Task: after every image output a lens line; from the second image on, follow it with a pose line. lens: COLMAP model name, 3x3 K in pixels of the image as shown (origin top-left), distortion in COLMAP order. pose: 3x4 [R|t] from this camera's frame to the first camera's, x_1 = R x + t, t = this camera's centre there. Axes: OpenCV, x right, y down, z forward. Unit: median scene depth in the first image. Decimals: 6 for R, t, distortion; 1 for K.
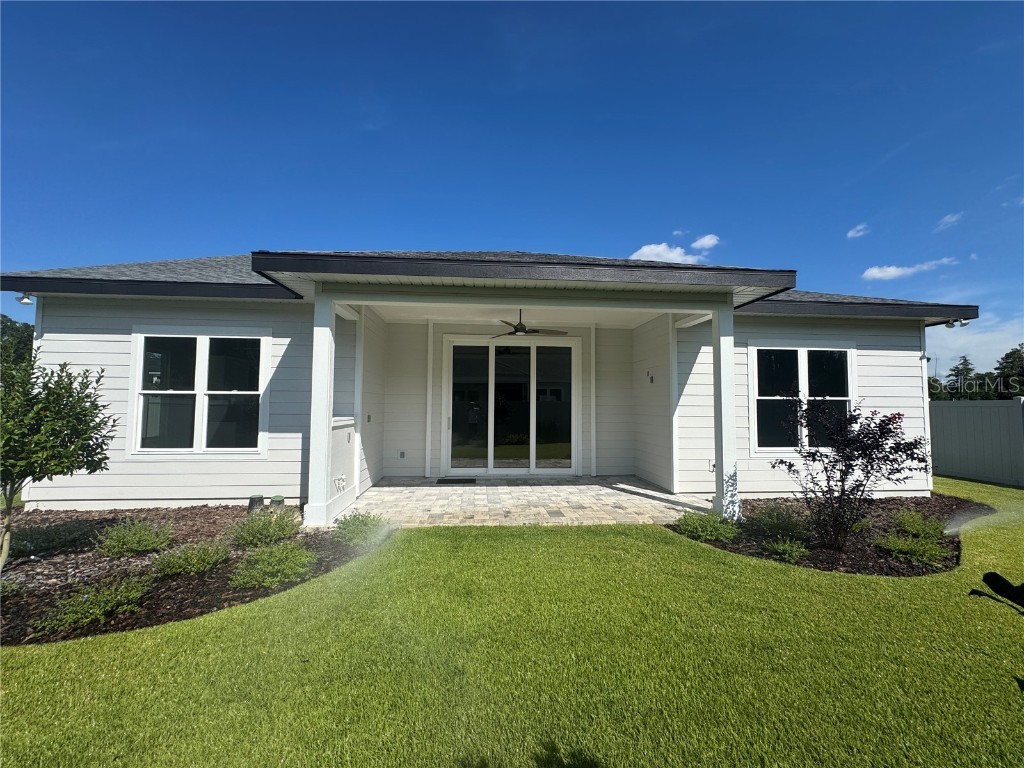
lens RADIAL K [[408.1, 0, 512.5], [0, 408.1, 383.7], [0, 0, 1]] dist [0.000223, 0.000057]
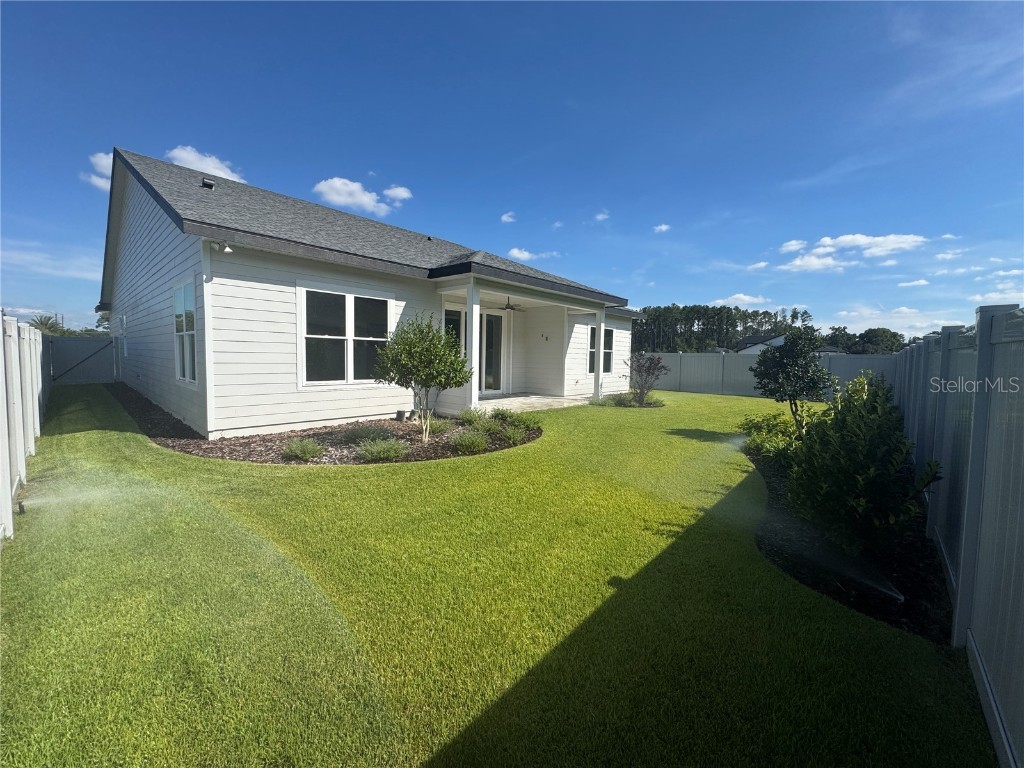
lens RADIAL K [[408.1, 0, 511.0], [0, 408.1, 381.8], [0, 0, 1]] dist [0.000223, 0.000057]
pose [[0.737814, -0.033477, 0.674173, -1.261327], [-0.055982, 0.992294, 0.110540, -0.013193], [-0.672678, -0.119299, 0.730255, -0.320942]]
